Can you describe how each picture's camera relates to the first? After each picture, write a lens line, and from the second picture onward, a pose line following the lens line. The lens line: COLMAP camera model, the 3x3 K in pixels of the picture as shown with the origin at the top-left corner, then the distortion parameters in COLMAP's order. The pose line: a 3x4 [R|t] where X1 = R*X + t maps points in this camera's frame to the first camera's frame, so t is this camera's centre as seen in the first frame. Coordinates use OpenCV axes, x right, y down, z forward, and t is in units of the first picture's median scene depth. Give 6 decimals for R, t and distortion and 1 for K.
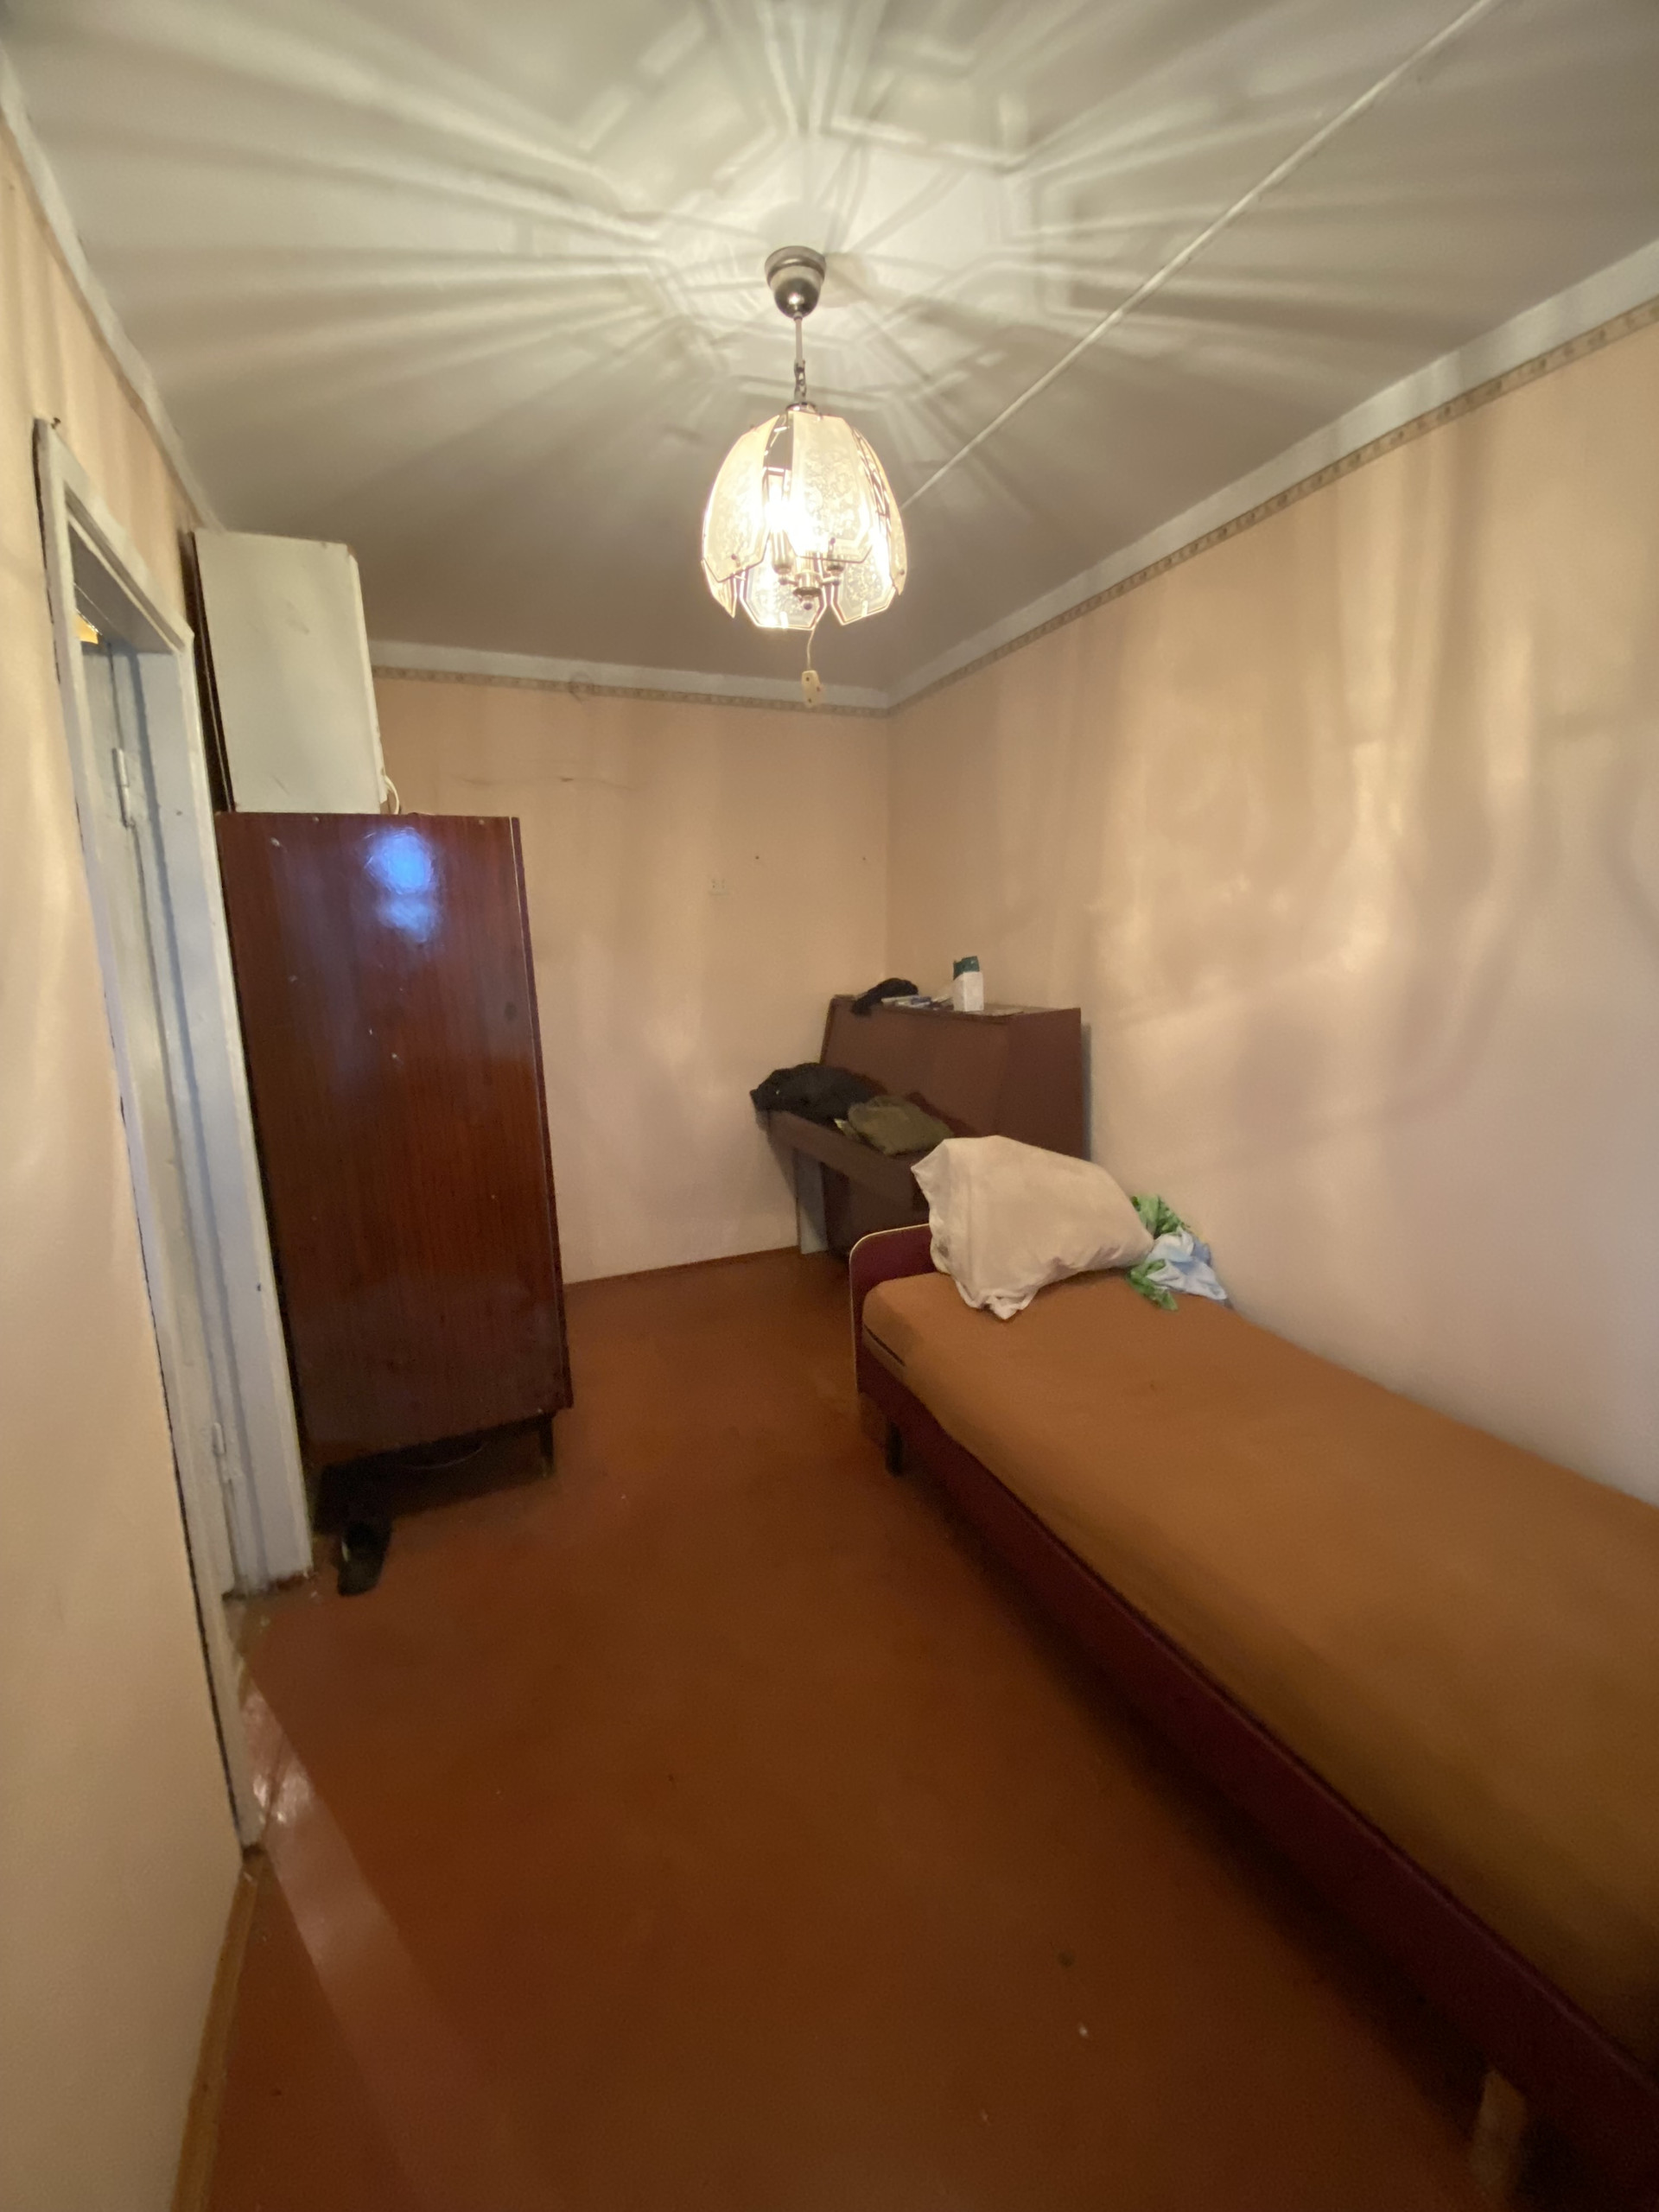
lens RADIAL K [[890.7, 0, 817.8], [0, 890.7, 1119.3], [0, 0, 1]] dist [0.008344, -0.014533]
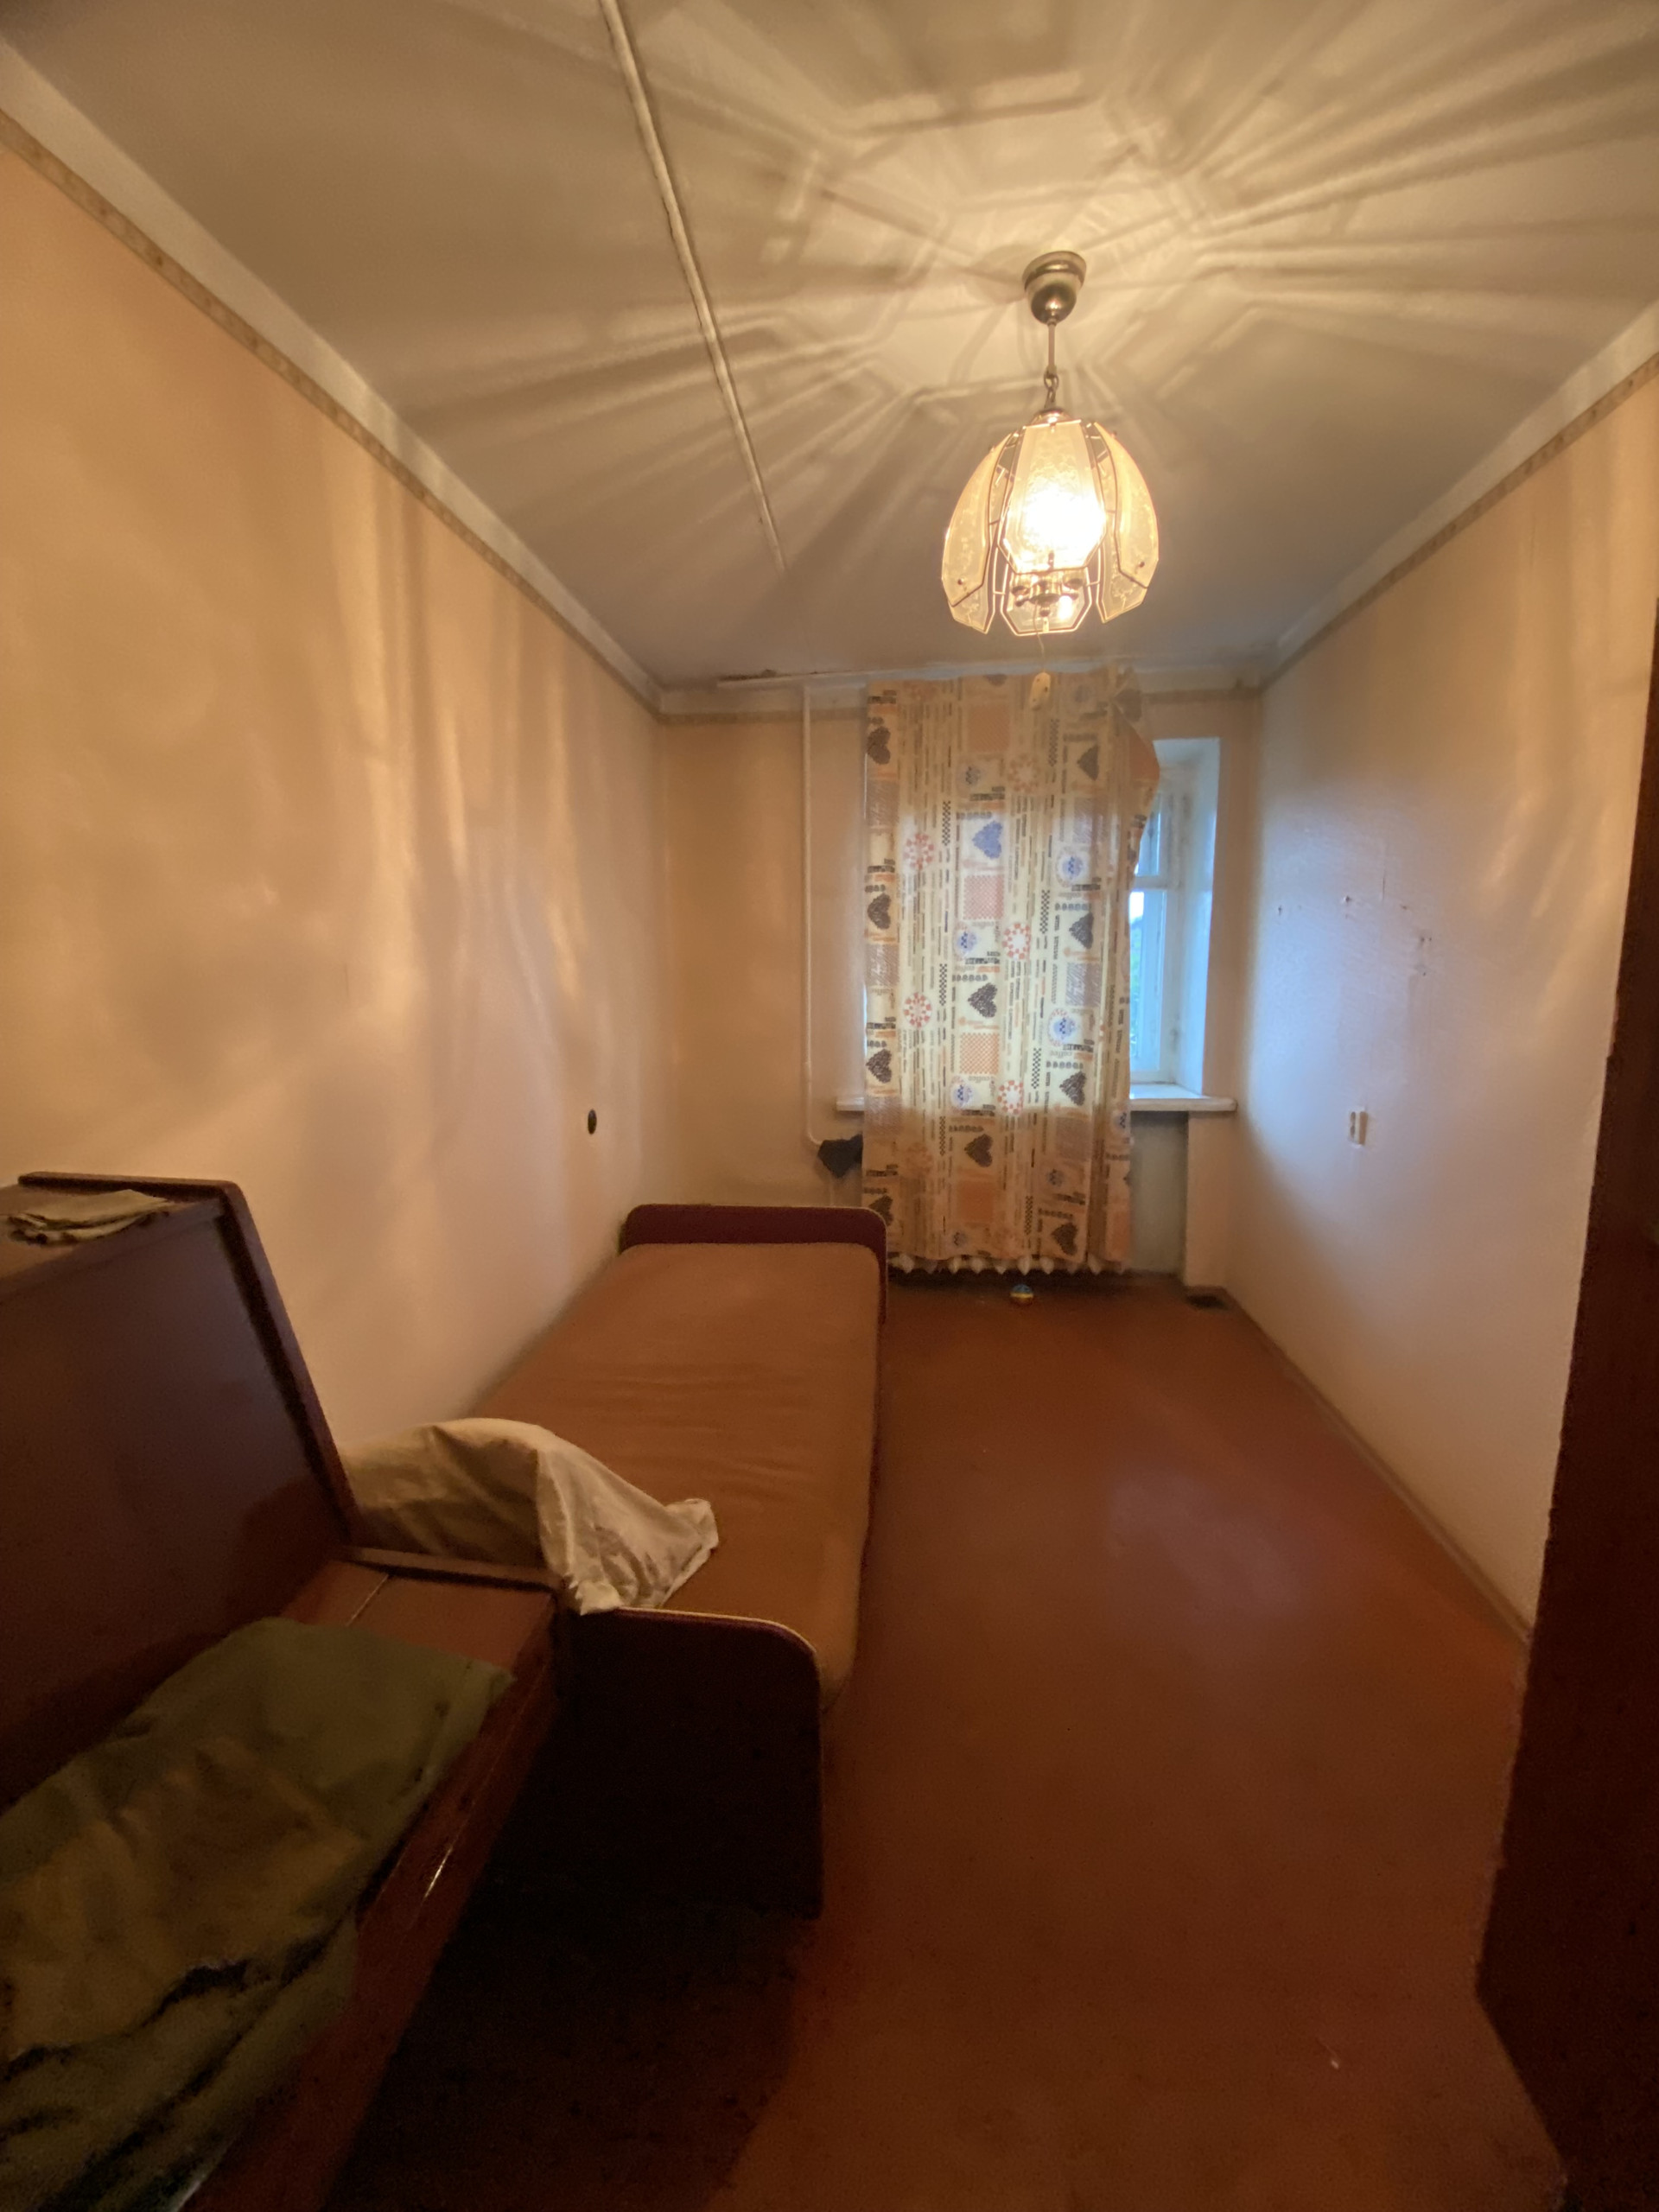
lens RADIAL K [[890.7, 0, 817.8], [0, 890.7, 1119.3], [0, 0, 1]] dist [0.008344, -0.014533]
pose [[-0.880560, -0.042517, 0.472023, -0.283789], [0.133522, 0.933369, 0.333157, -0.416036], [-0.454737, 0.356390, -0.816211, 2.138516]]
